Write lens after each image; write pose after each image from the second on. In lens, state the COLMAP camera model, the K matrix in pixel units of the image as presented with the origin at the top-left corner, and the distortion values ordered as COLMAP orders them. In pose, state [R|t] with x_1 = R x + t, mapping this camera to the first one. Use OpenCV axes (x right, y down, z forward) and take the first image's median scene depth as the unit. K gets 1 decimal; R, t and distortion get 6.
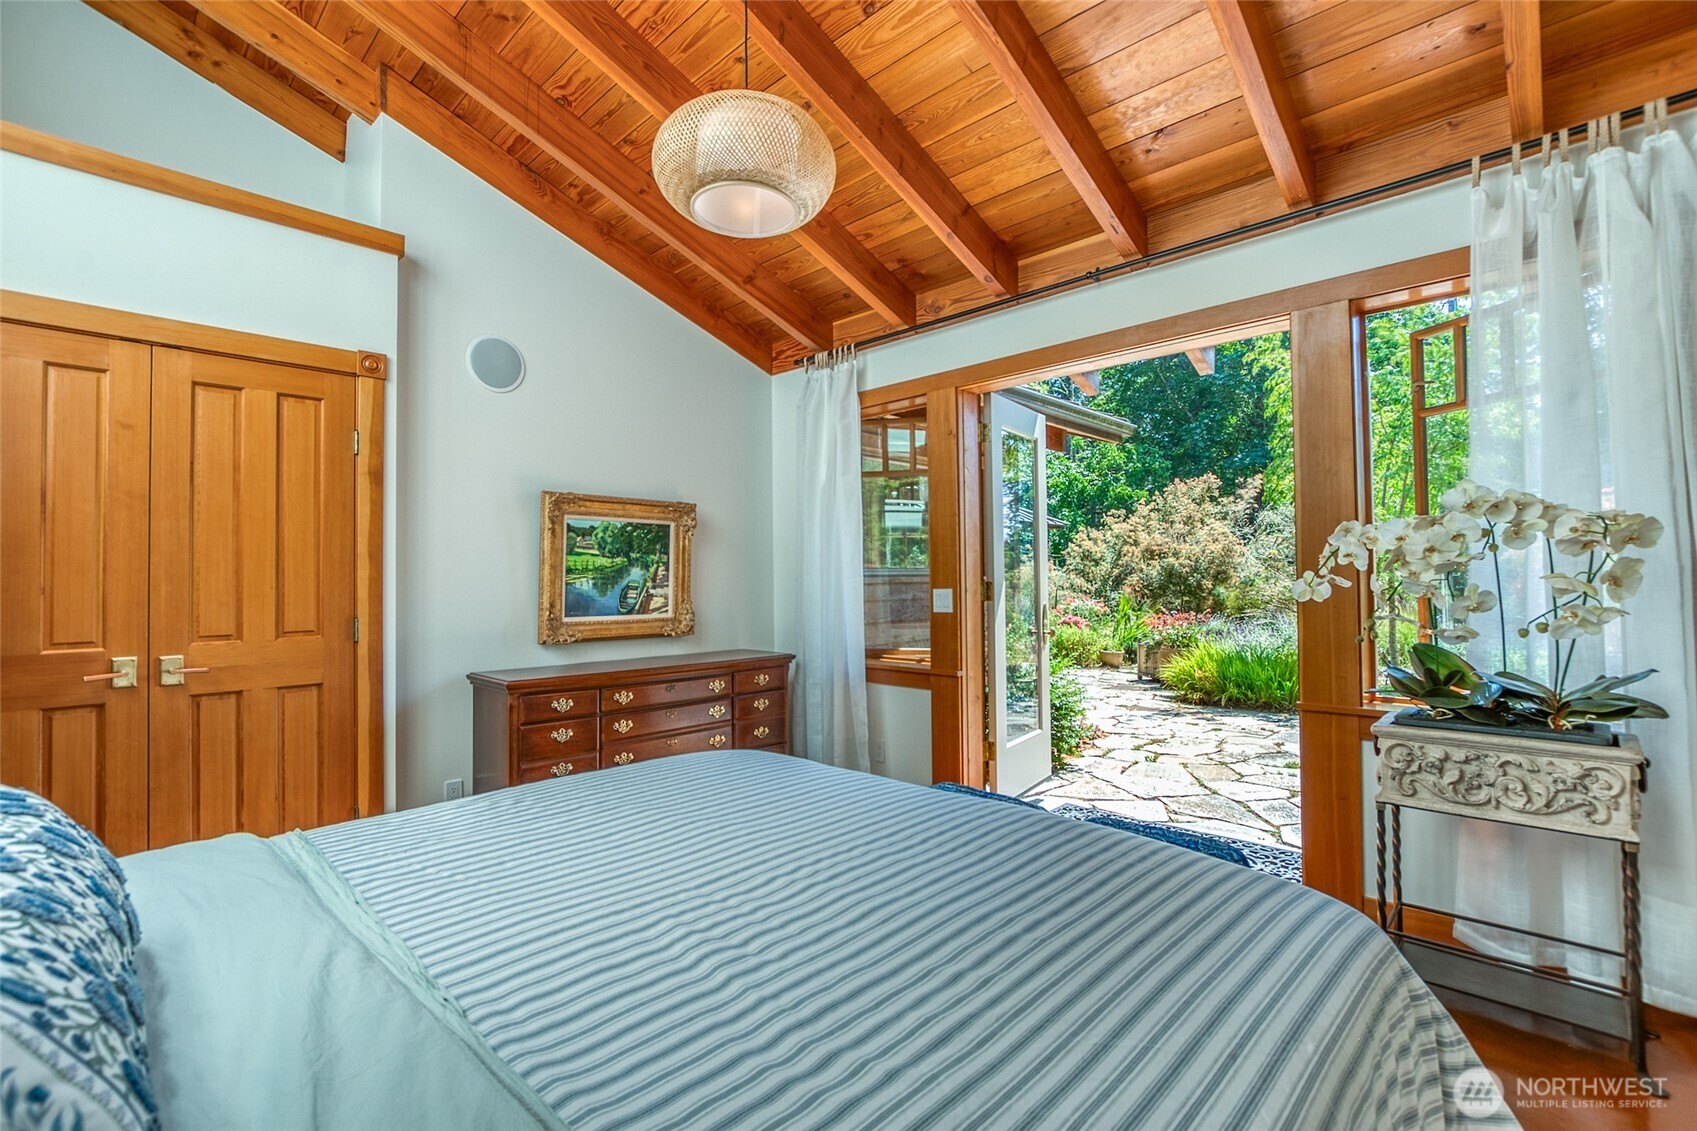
lens RADIAL K [[755.1, 0, 846.1], [0, 755.1, 558.7], [0, 0, 1]] dist [-0.004356, -0.000799]
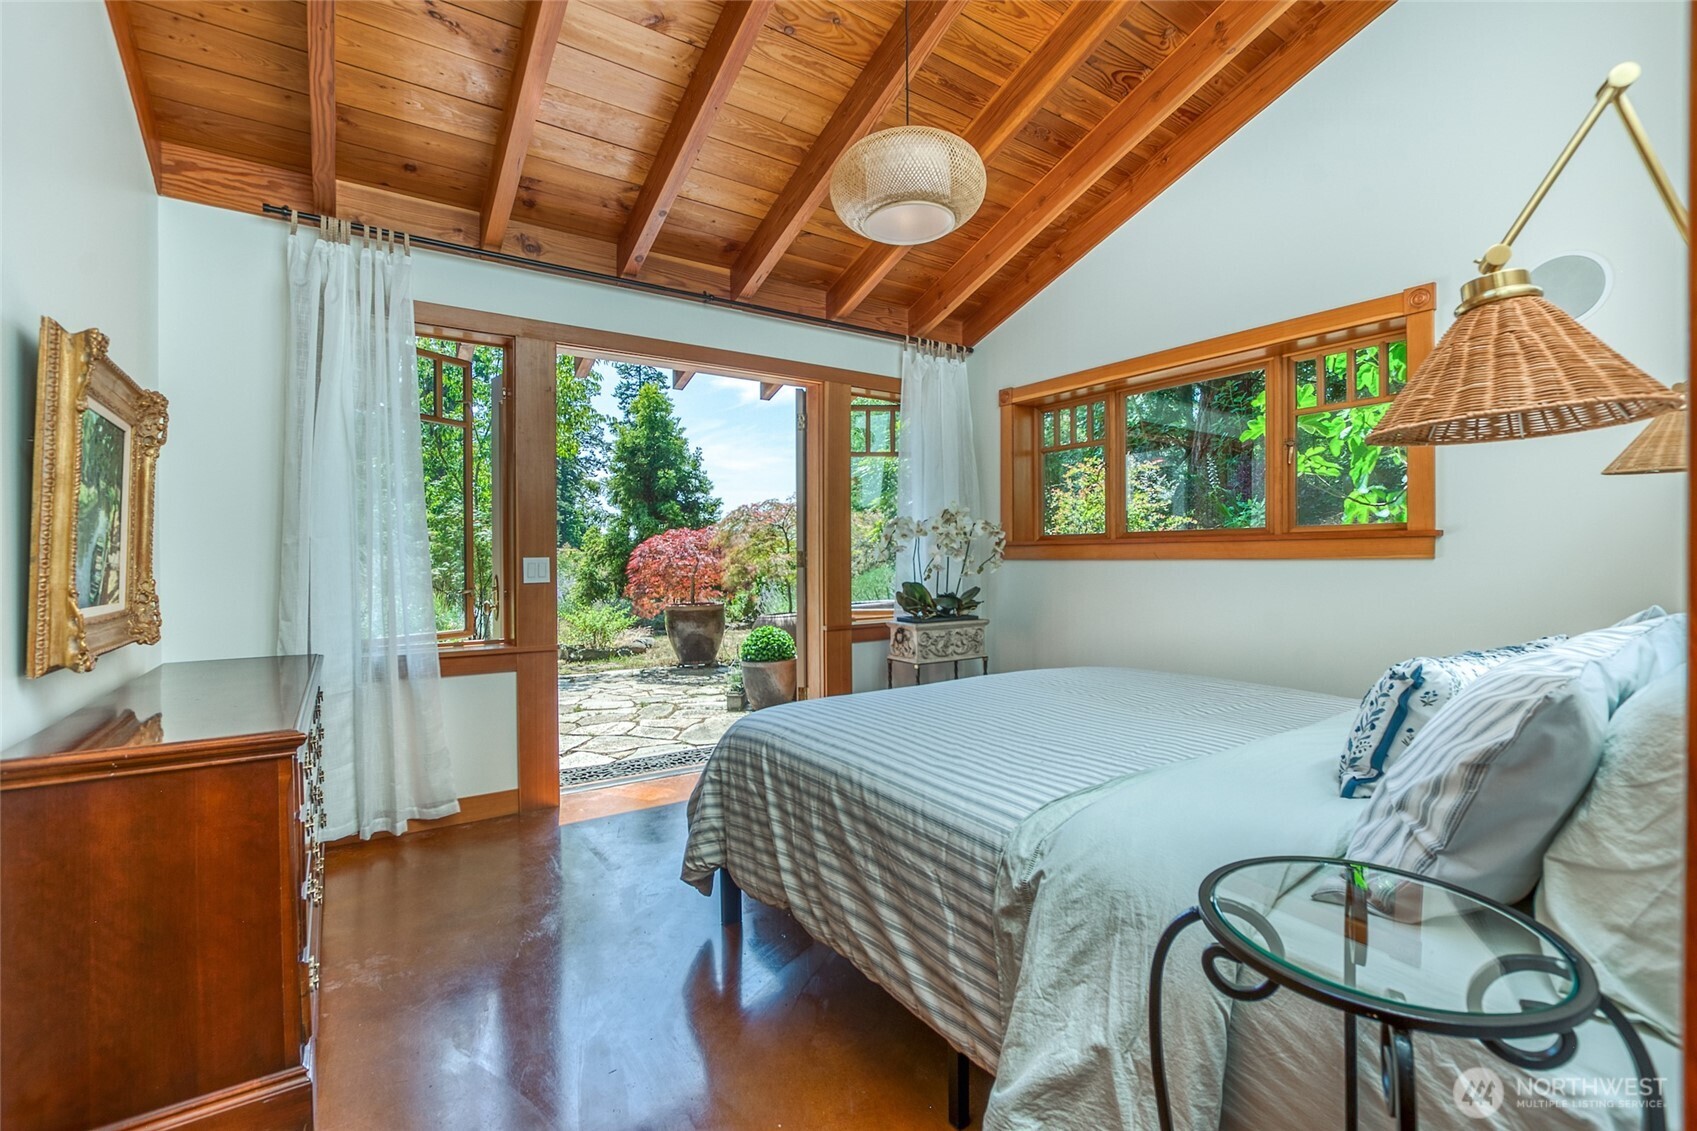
lens RADIAL K [[755.1, 0, 846.1], [0, 755.1, 558.7], [0, 0, 1]] dist [-0.004356, -0.000799]
pose [[0.197161, 0.005192, 0.980357, -0.755920], [-0.021901, 0.999760, -0.000891, 0.037065], [-0.980127, -0.021295, 0.197227, 0.504149]]
